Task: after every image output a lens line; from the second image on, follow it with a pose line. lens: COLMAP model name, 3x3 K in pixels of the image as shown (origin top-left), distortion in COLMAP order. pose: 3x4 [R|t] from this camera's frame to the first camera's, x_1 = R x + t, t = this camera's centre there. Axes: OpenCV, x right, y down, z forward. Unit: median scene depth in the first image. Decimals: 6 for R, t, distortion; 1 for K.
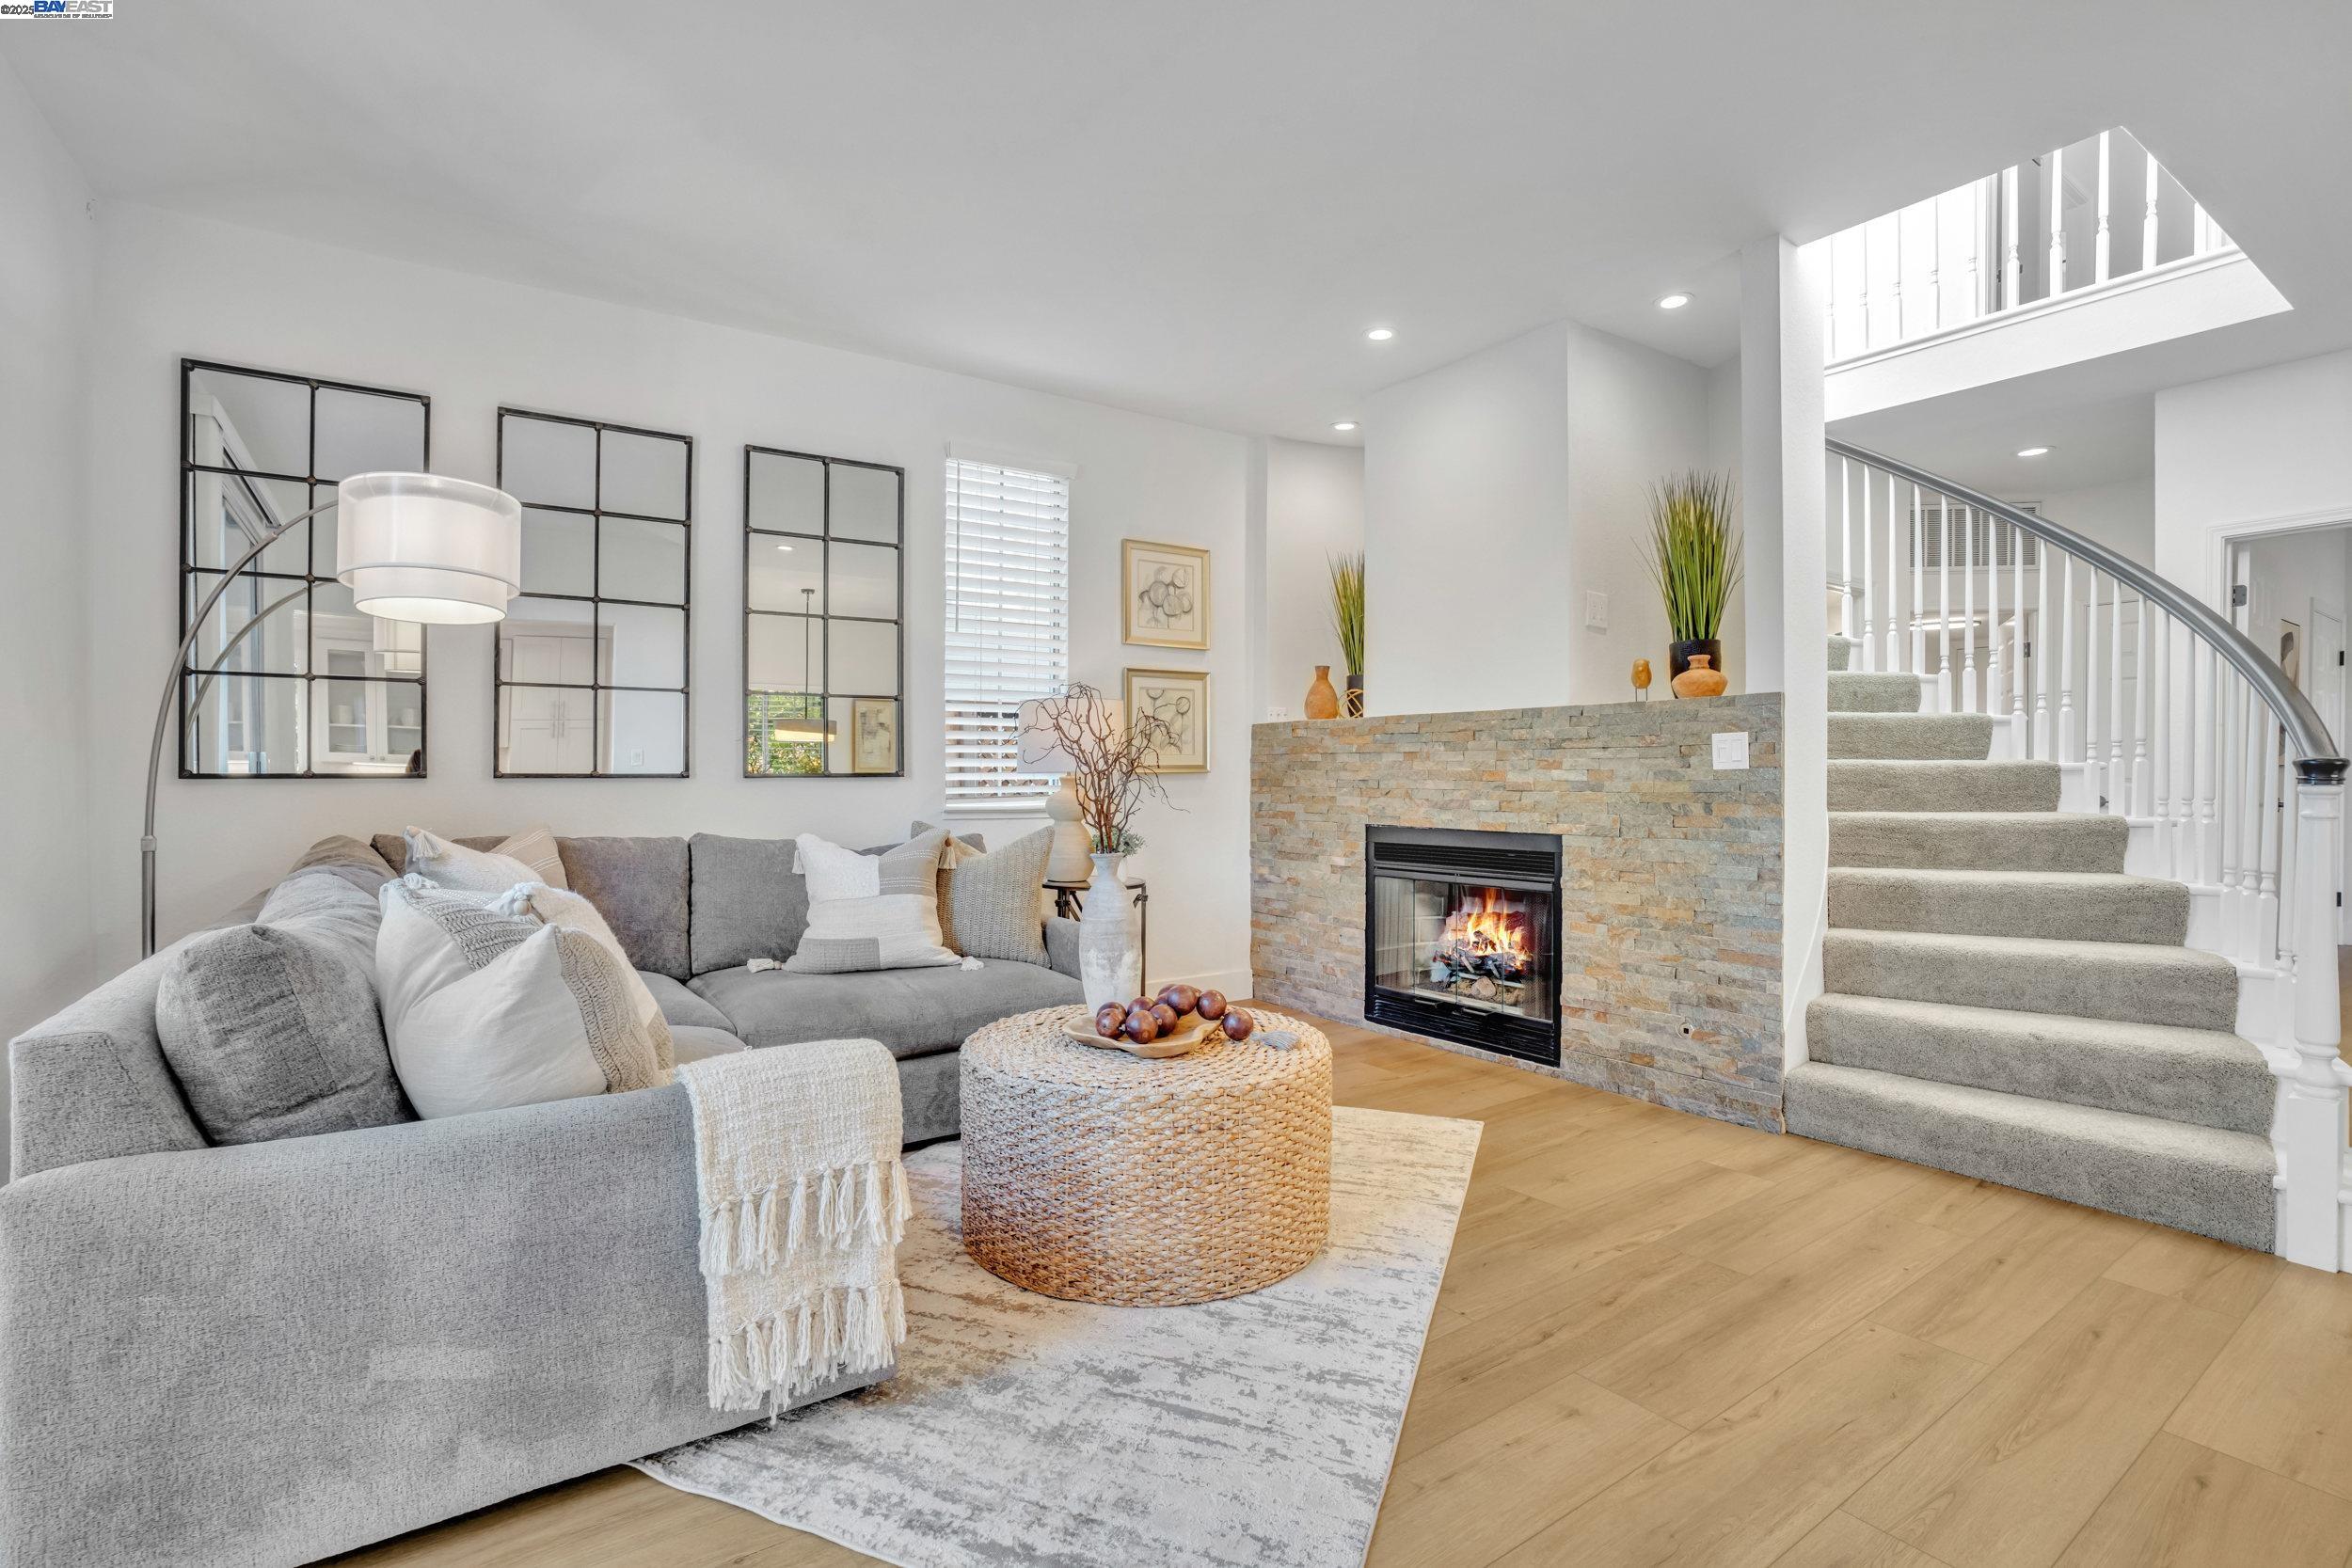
lens RADIAL K [[1087.4, 0, 1167.5], [0, 1087.4, 787.3], [0, 0, 1]] dist [-0.041979, 0.009118]
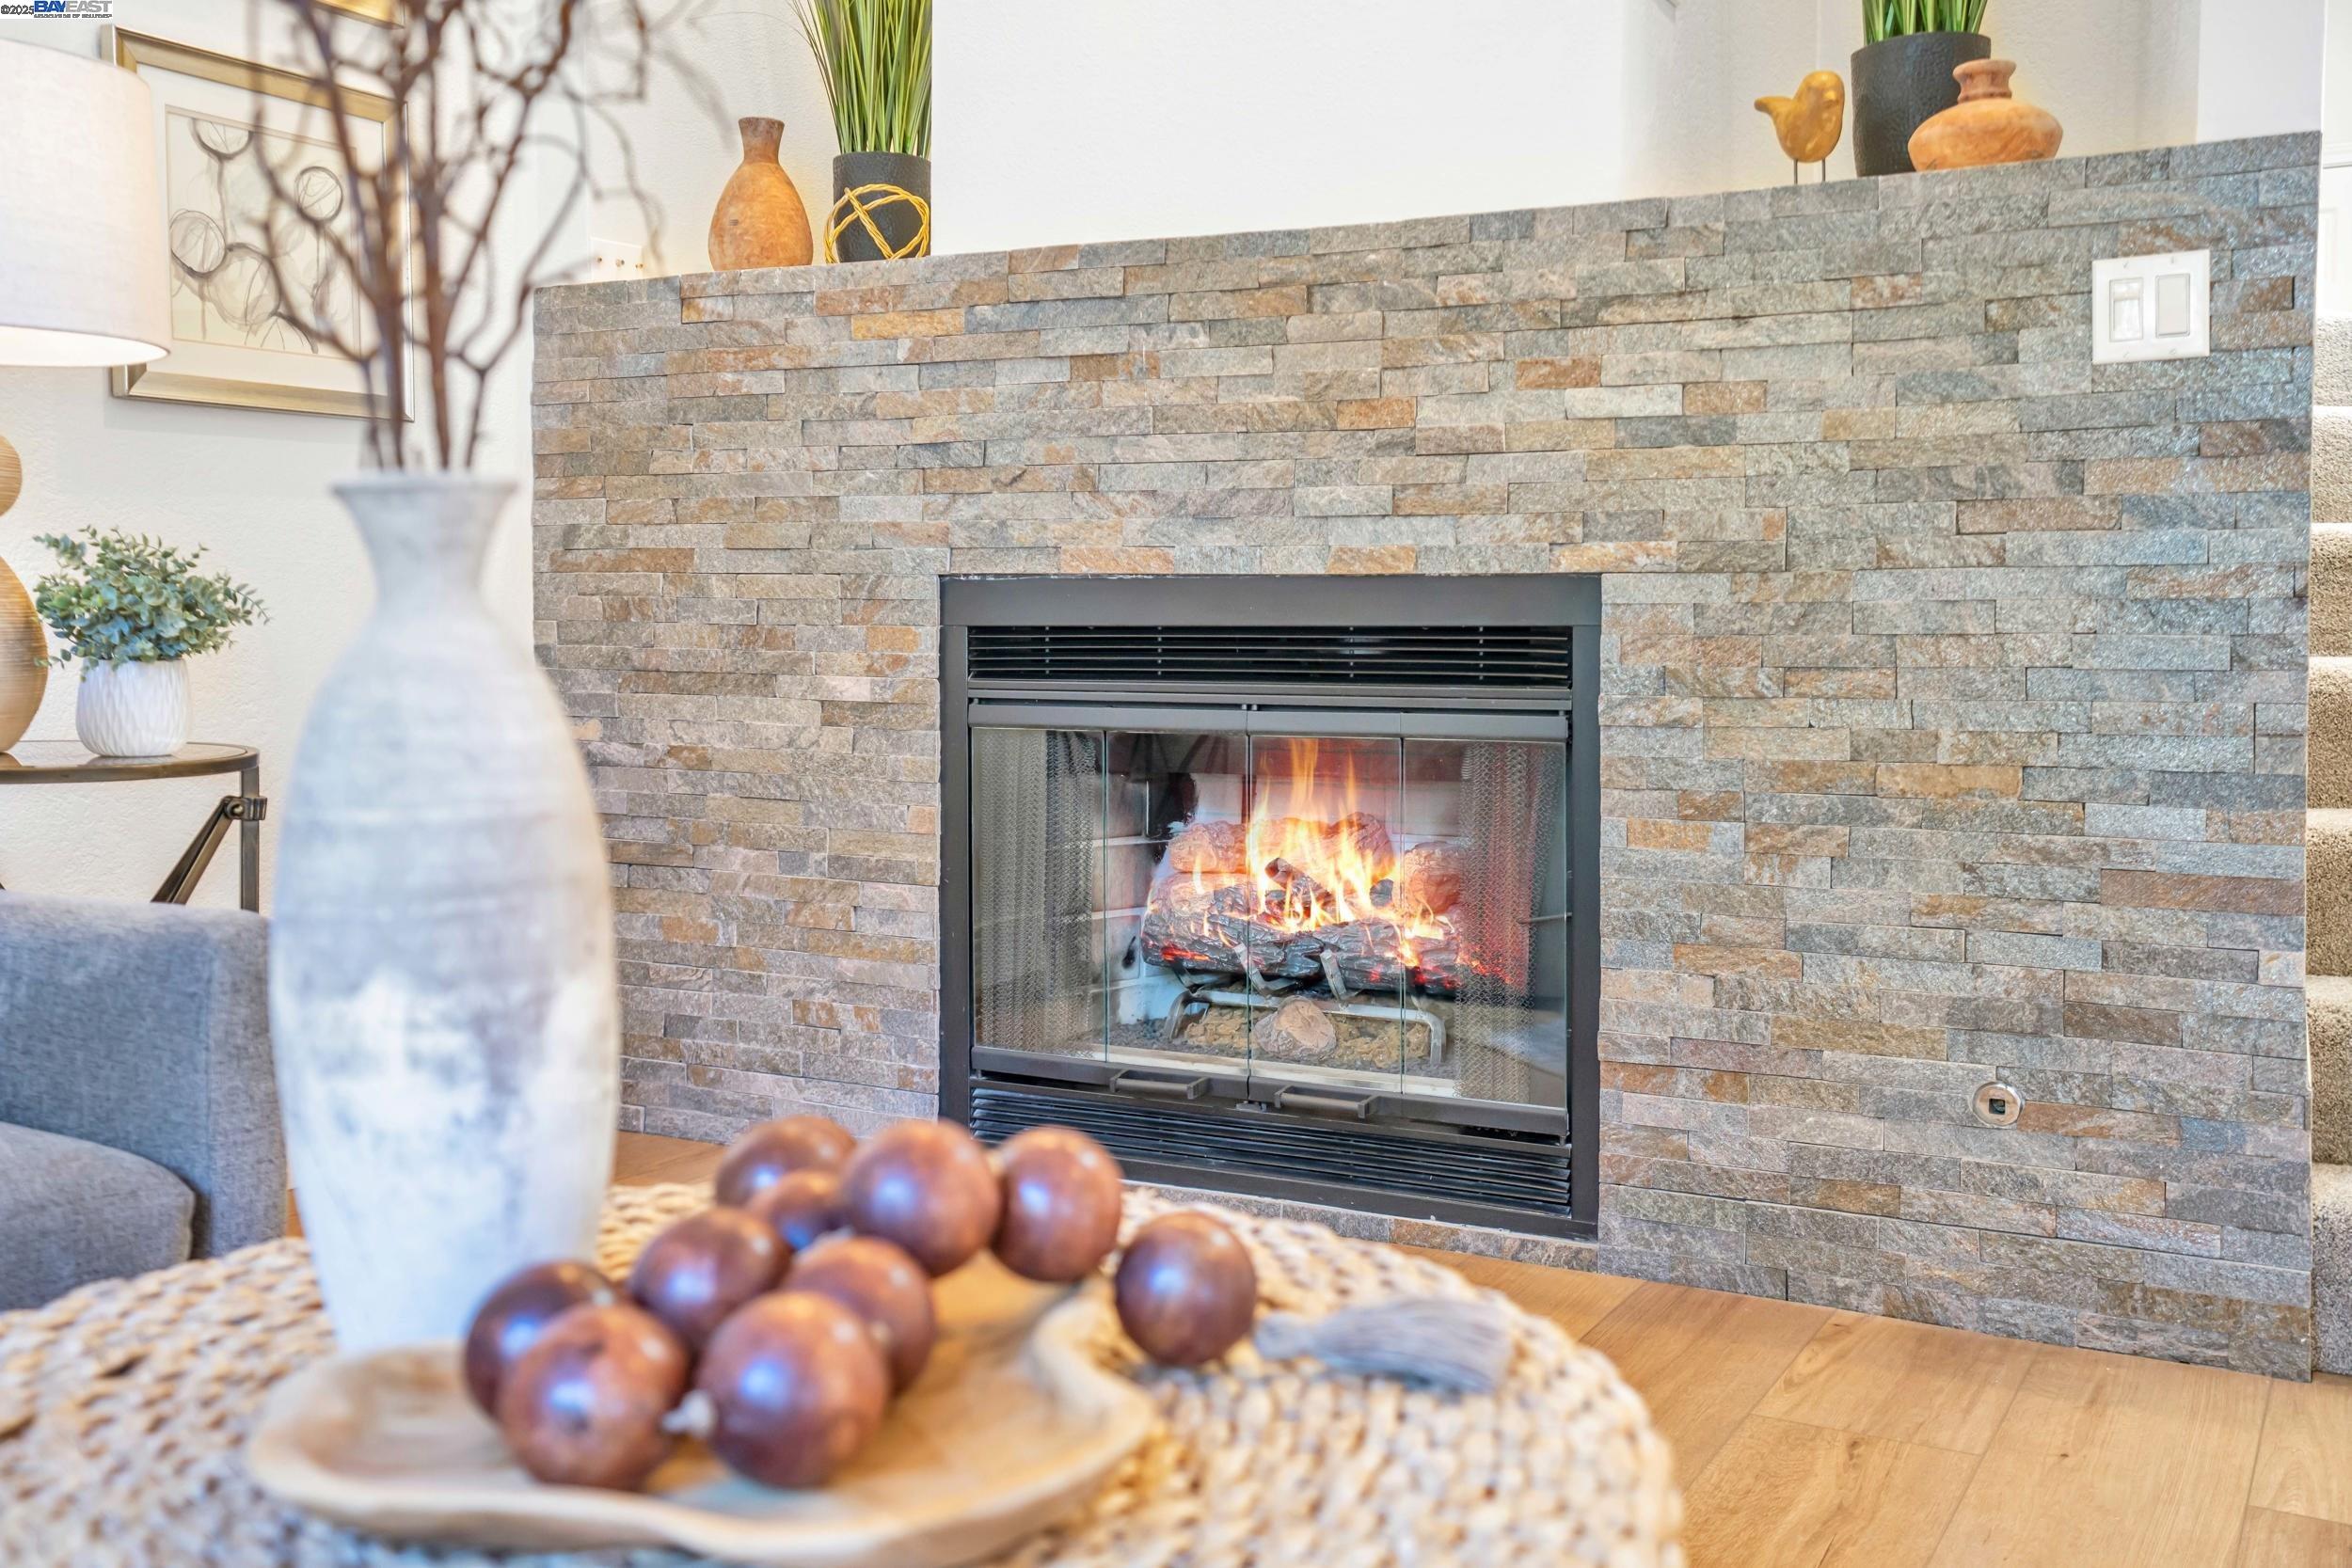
lens RADIAL K [[2263.9, 0, 1224.8], [0, 2263.9, 695.1], [0, 0, 1]] dist [0.079569, 0.000000]
pose [[0.885136, -0.012860, 0.465155, -0.082730], [-0.001490, 0.999535, 0.030470, 0.060023], [-0.465330, -0.027664, 0.884705, 0.399581]]
